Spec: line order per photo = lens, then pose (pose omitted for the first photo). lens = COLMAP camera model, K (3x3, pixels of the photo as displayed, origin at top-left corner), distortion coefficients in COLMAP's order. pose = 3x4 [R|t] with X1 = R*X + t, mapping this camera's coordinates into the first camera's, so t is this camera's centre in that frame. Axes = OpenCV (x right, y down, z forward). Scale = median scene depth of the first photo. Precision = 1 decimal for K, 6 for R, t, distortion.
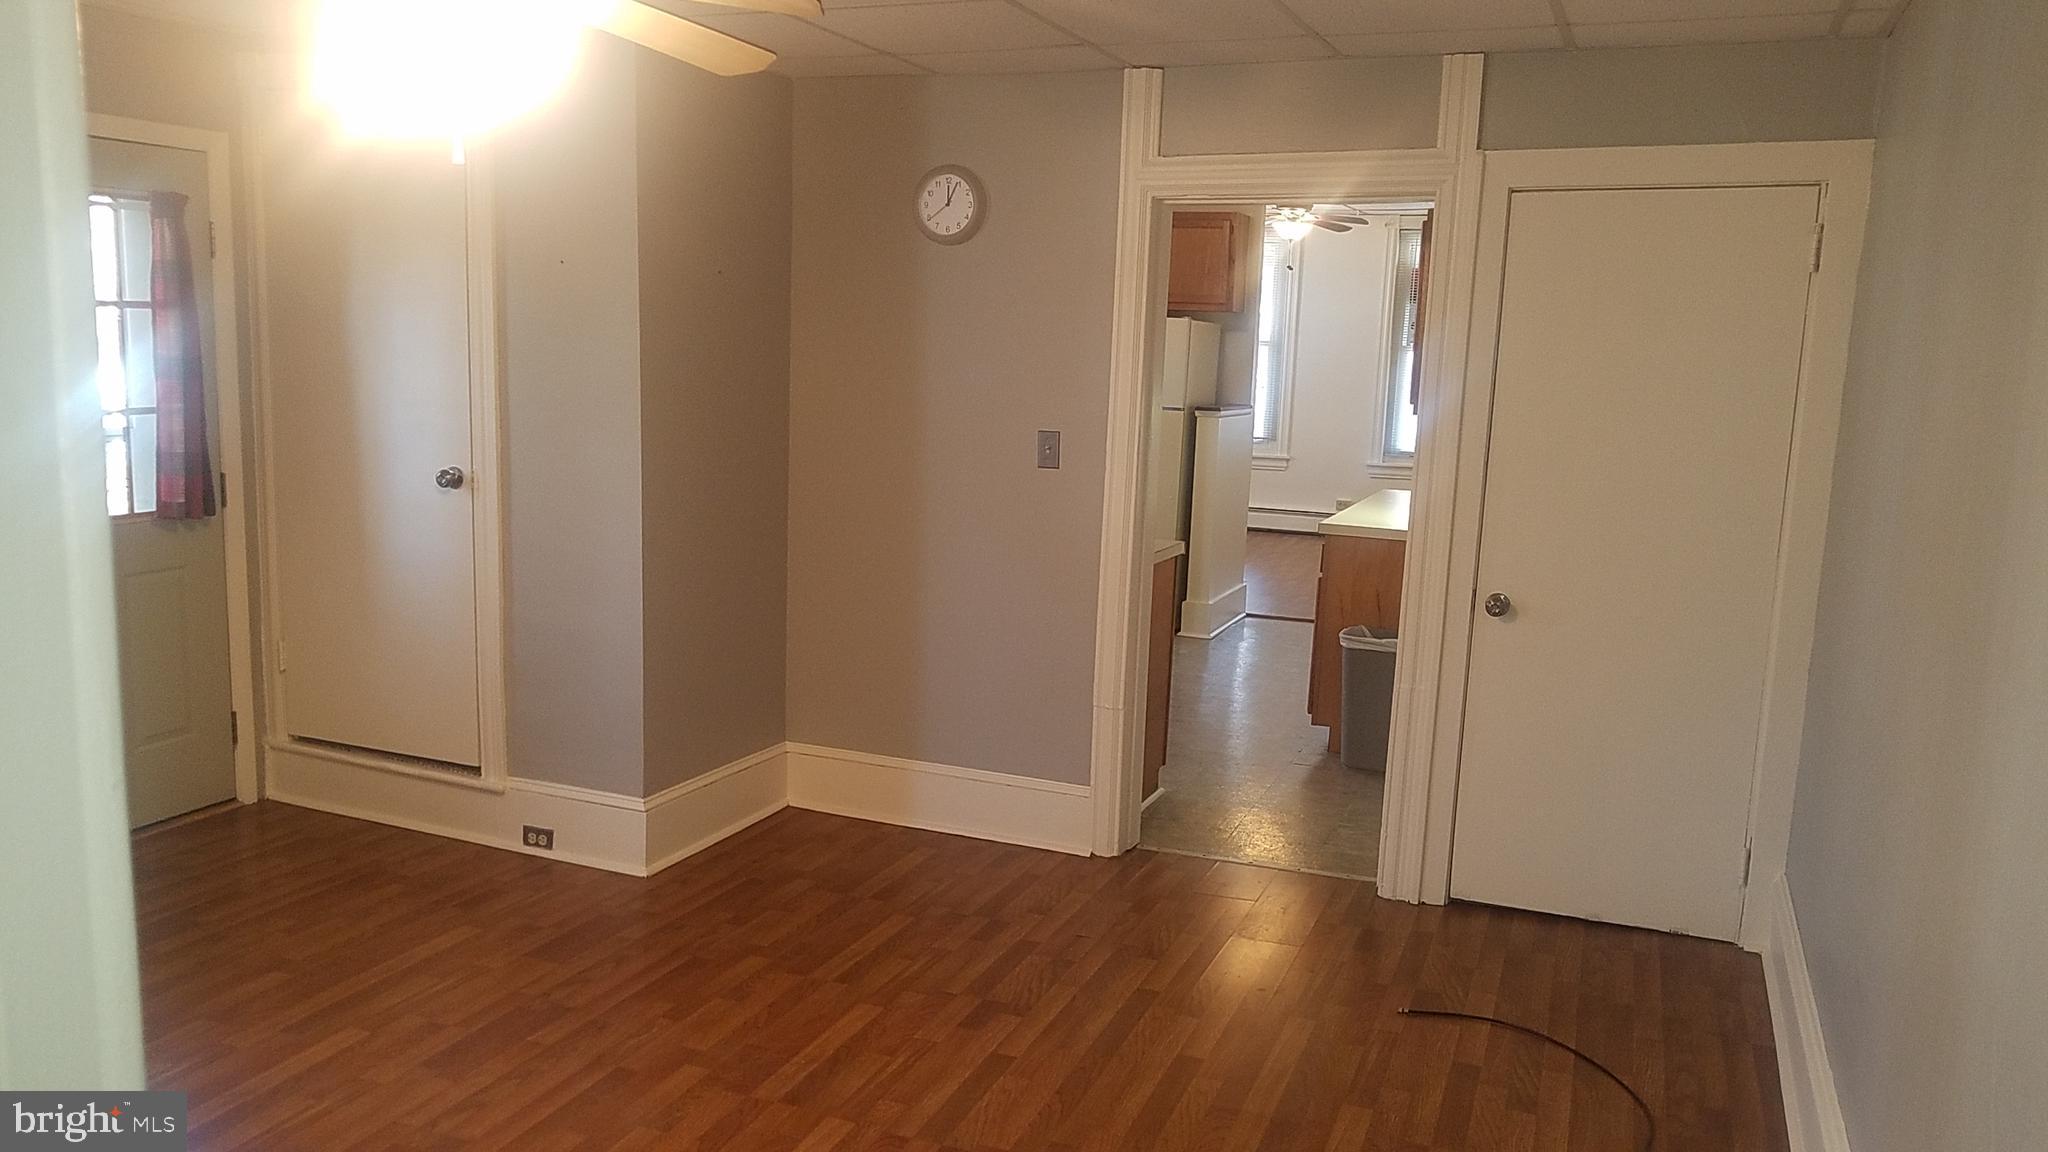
lens RADIAL K [[1594.3, 0, 1023.0], [0, 1594.3, 579.0], [0, 0, 1]] dist [0.000271, 0.000539]
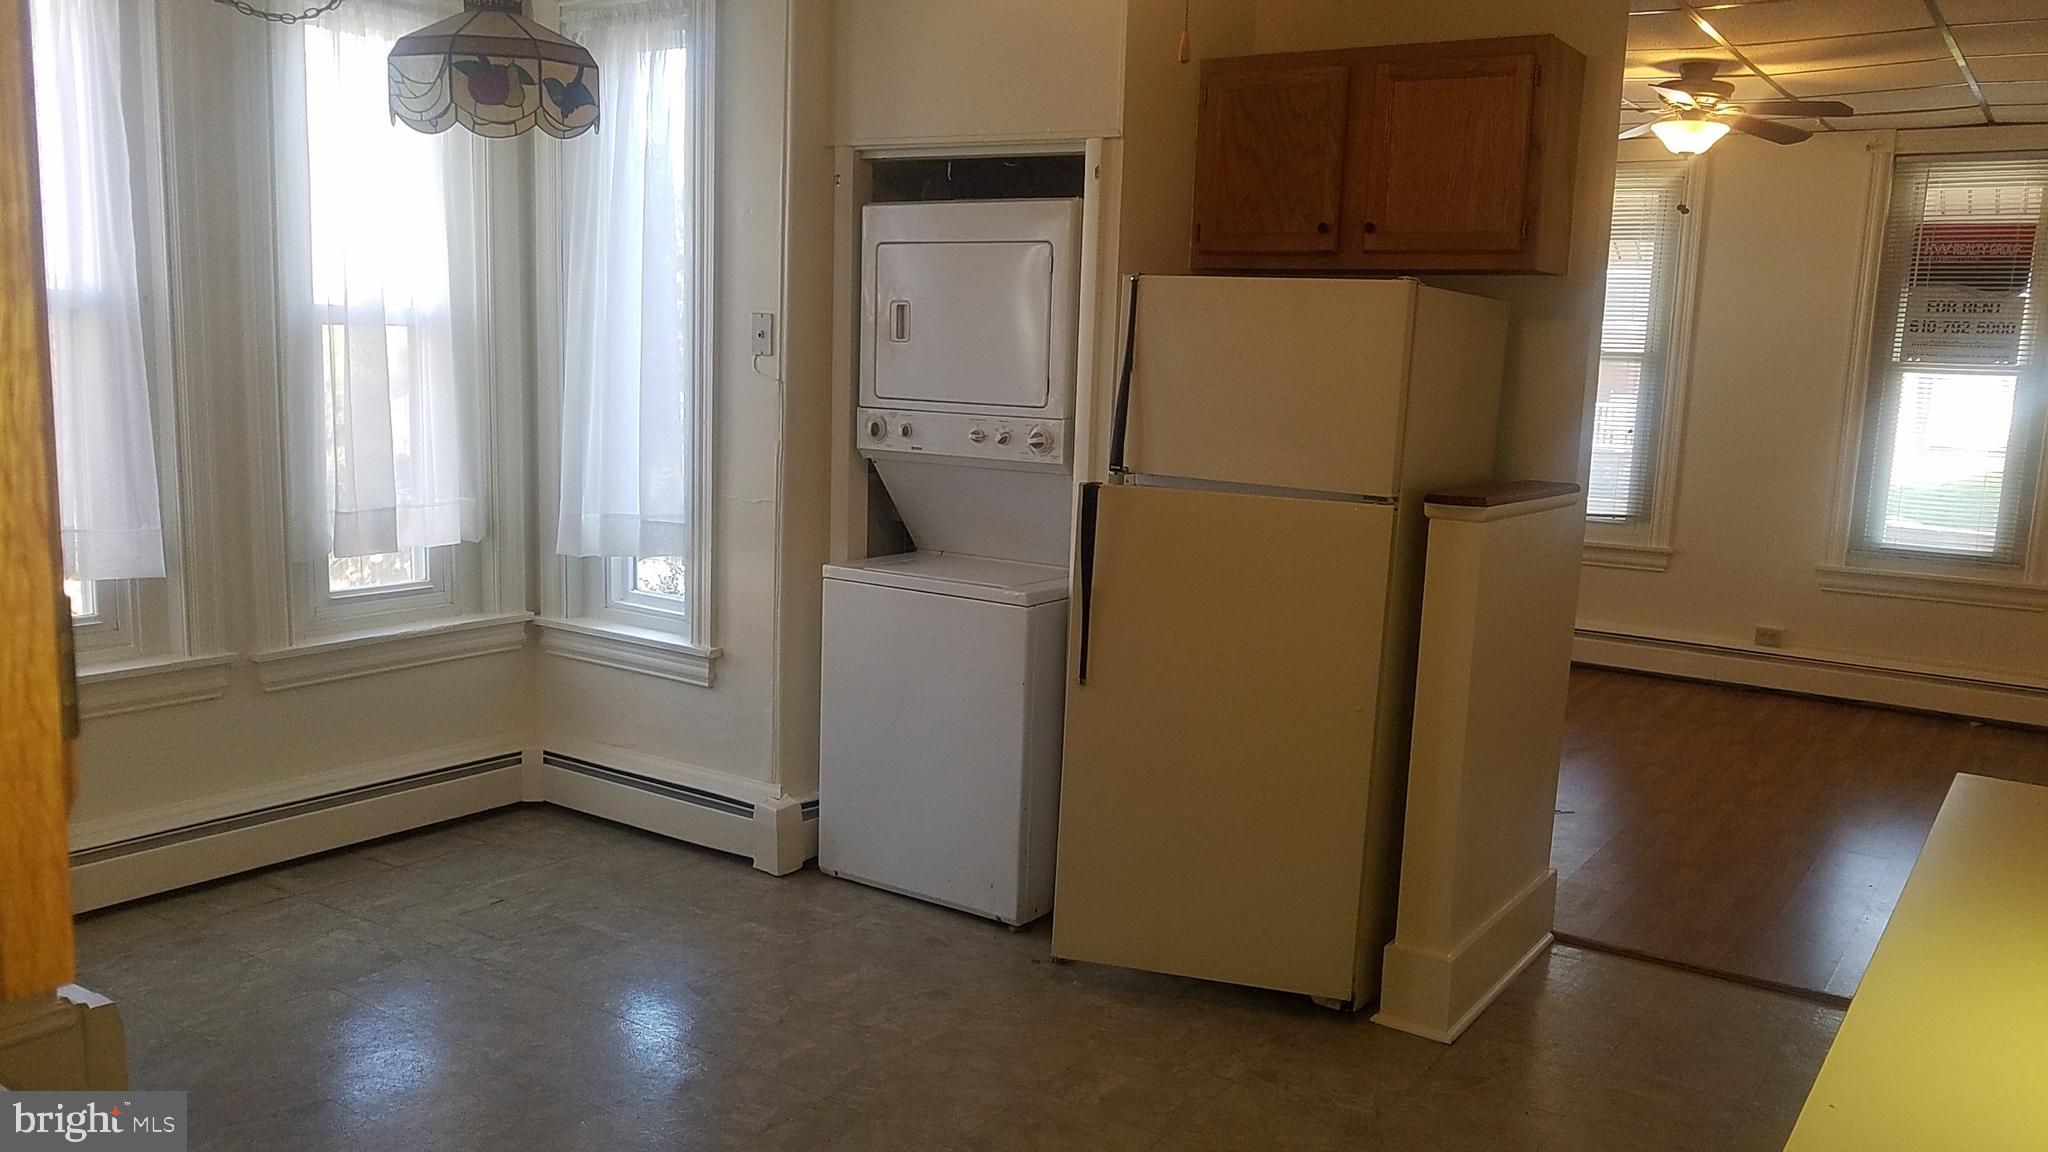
lens RADIAL K [[1594.3, 0, 1022.0], [0, 1594.3, 571.6], [0, 0, 1]] dist [0.000271, 0.000539]
pose [[0.974195, 0.034442, -0.223064, 0.077442], [-0.038457, 0.999167, -0.013678, -0.061148], [0.222407, 0.021903, 0.974708, 0.447455]]
